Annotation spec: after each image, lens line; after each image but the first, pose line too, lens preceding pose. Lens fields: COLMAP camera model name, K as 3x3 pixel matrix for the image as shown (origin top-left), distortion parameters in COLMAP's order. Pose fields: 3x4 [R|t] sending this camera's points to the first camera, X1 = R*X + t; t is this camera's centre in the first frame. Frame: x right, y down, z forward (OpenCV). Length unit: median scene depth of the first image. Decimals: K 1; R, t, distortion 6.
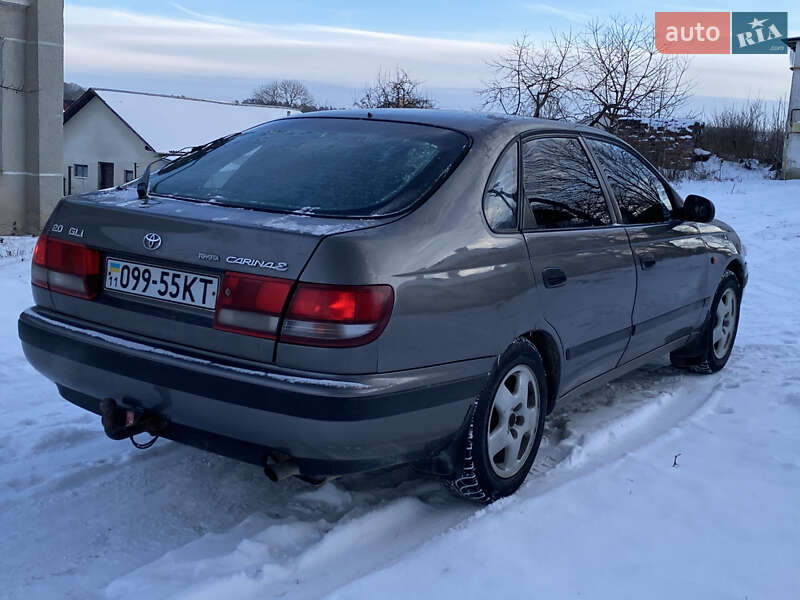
lens RADIAL K [[980.4, 0, 400.0], [0, 980.4, 300.0], [0, 0, 1]] dist [0.190389, -0.584488]
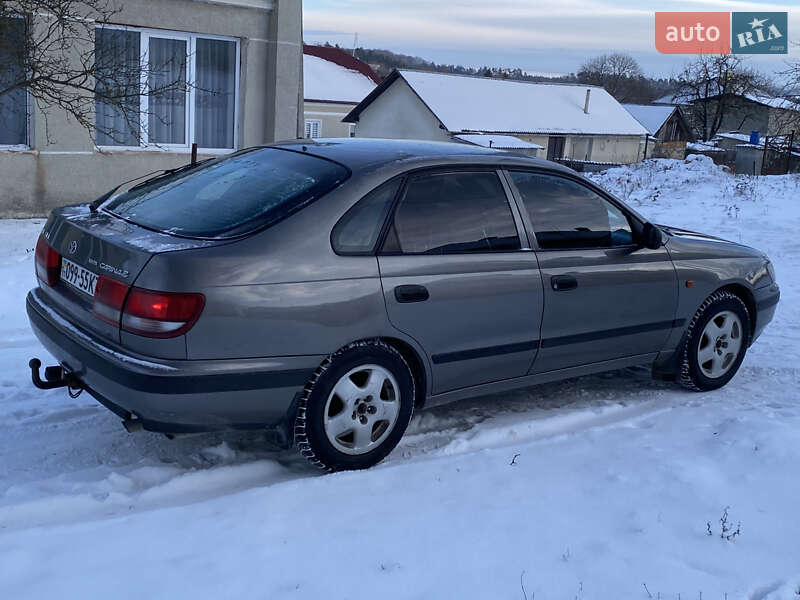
lens RADIAL K [[980.4, 0, 400.0], [0, 980.4, 300.0], [0, 0, 1]] dist [0.190389, -0.584488]
pose [[0.944842, 0.078887, -0.317885, 0.545951], [-0.070236, 0.996783, 0.038603, -0.063098], [0.319908, -0.014147, 0.947343, -0.134283]]
